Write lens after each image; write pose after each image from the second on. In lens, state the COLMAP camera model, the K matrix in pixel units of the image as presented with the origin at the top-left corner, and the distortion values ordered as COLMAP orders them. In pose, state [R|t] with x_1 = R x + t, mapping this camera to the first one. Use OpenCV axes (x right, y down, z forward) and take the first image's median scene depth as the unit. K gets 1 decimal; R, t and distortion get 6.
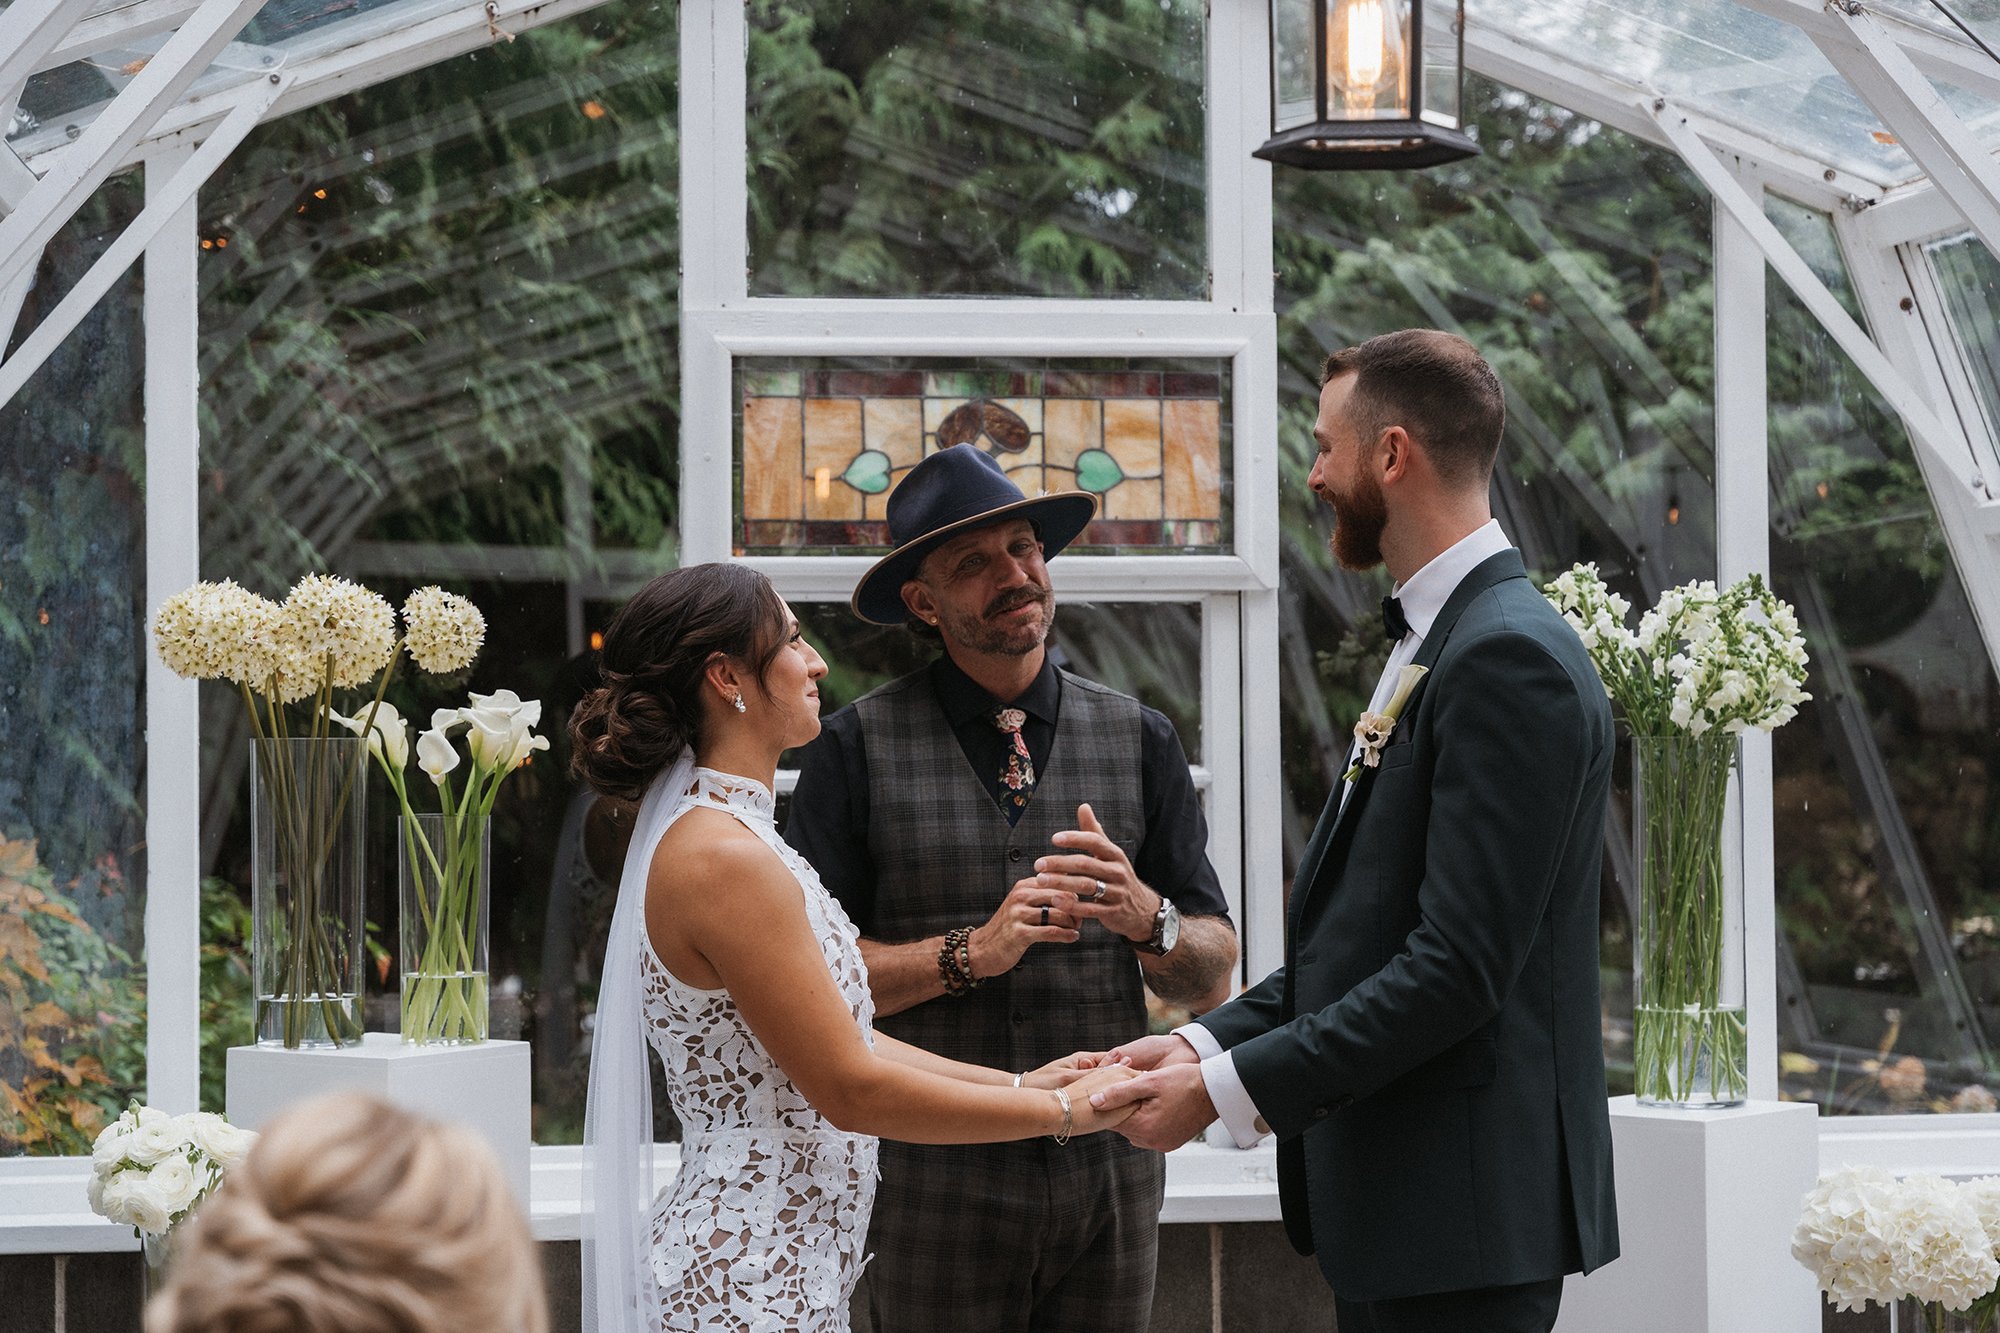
lens RADIAL K [[3651.2, 0, 1059.1], [0, 3651.2, 671.5], [0, 0, 1]] dist [0.091026, 0.017123]
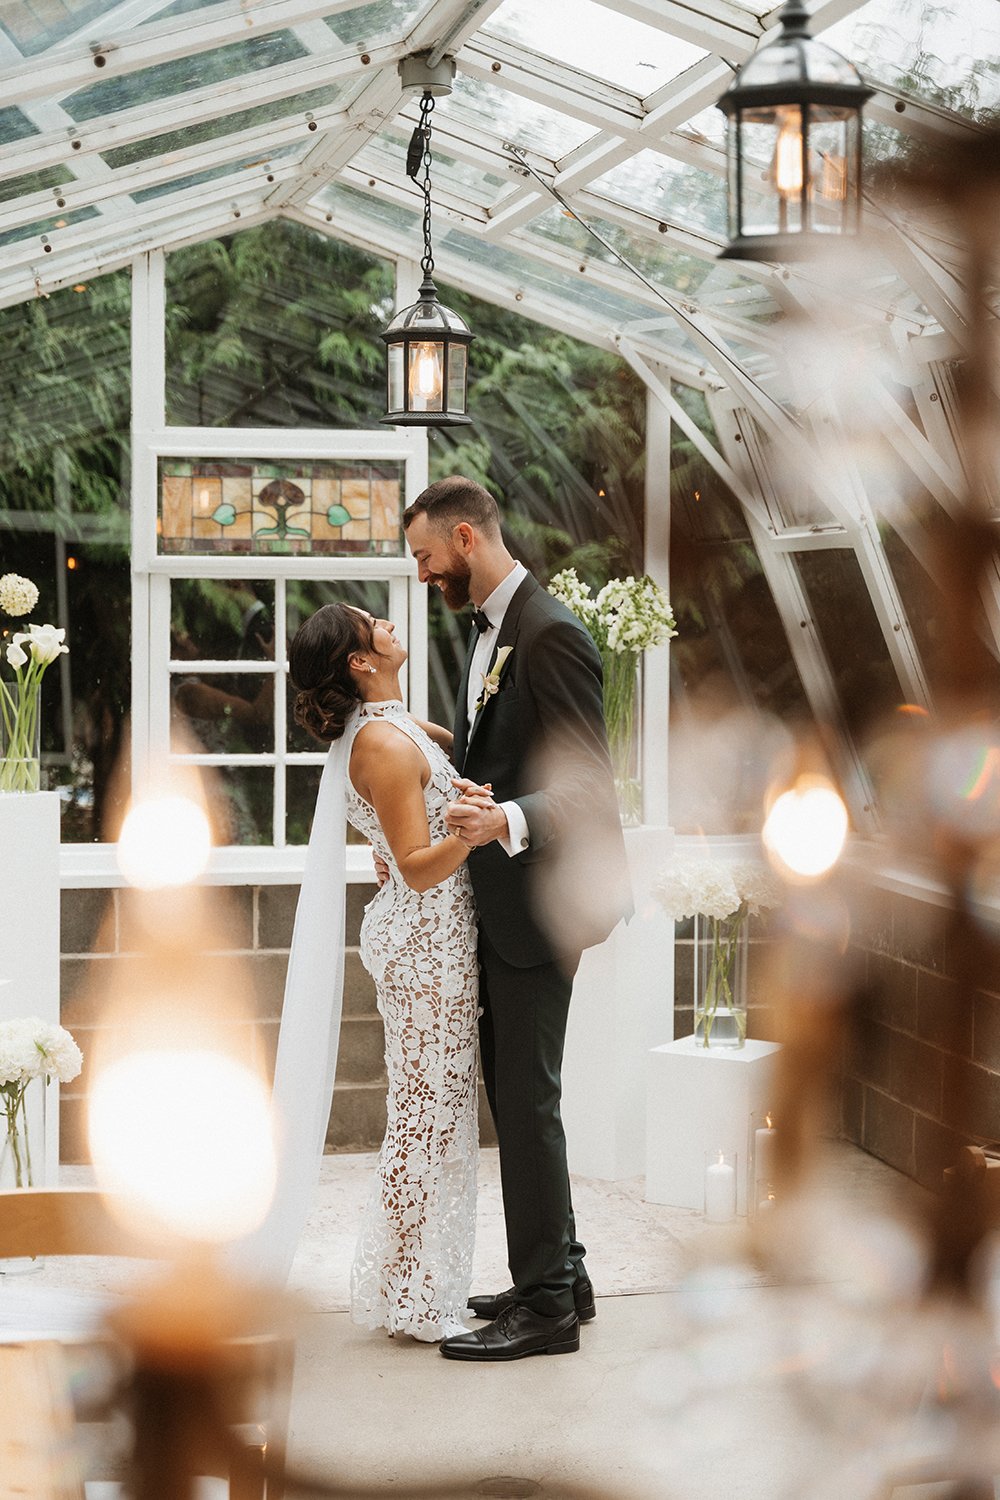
lens RADIAL K [[2270.9, 0, 462.8], [0, 2270.9, 693.5], [0, 0, 1]] dist [0.073126, -0.168928]
pose [[0.998789, 0.011645, 0.047798, 0.020605], [-0.014111, 0.998569, 0.051575, -0.022403], [-0.047130, -0.052187, 0.997525, -0.268318]]
